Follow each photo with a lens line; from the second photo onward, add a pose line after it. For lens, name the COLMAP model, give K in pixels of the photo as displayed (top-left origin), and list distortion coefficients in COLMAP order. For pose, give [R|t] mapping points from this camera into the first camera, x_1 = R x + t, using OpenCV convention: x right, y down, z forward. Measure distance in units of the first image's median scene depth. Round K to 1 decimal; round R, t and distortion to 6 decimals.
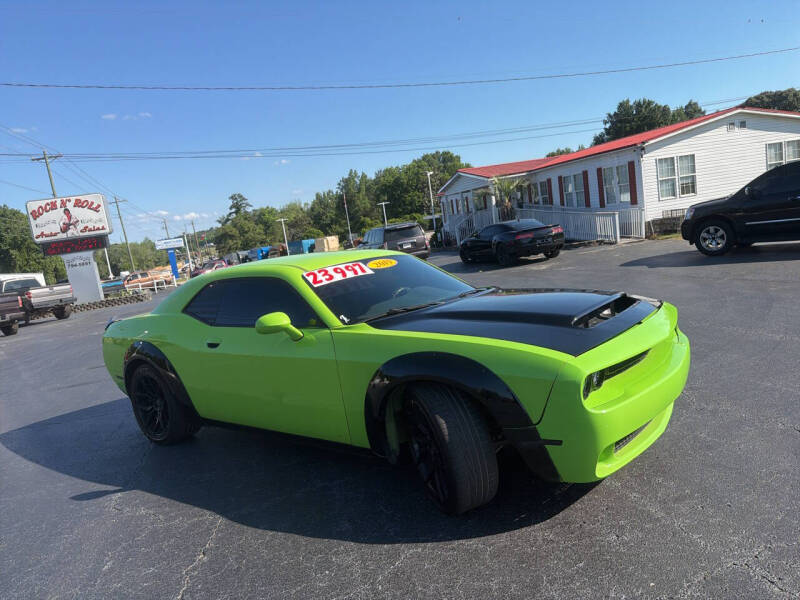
lens RADIAL K [[558.7, 0, 402.2], [0, 558.7, 303.7], [0, 0, 1]] dist [0.052770, -0.072156]
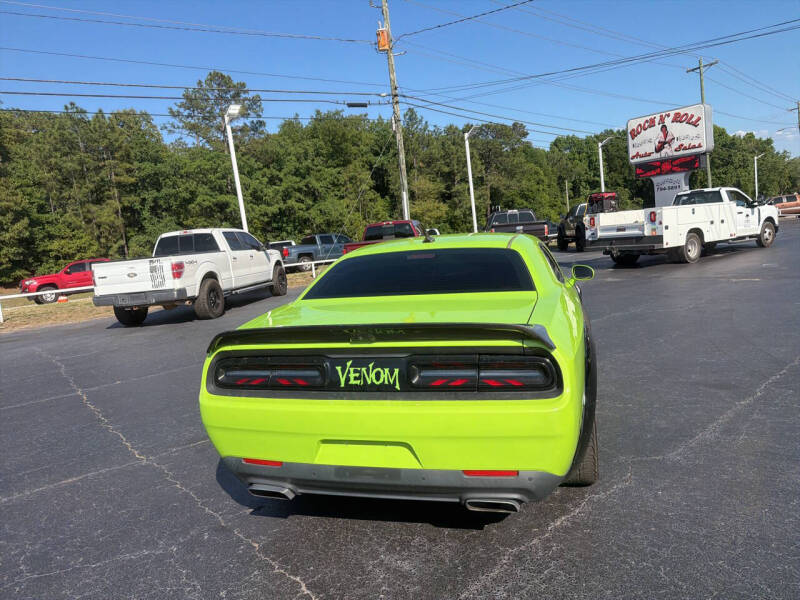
lens RADIAL K [[558.7, 0, 406.4], [0, 558.7, 304.4], [0, 0, 1]] dist [0.052770, -0.072156]
pose [[0.459487, 0.207381, -0.863635, 0.057404], [-0.075713, 0.977966, 0.194552, -0.031755], [0.884951, -0.024006, 0.465064, 0.206157]]
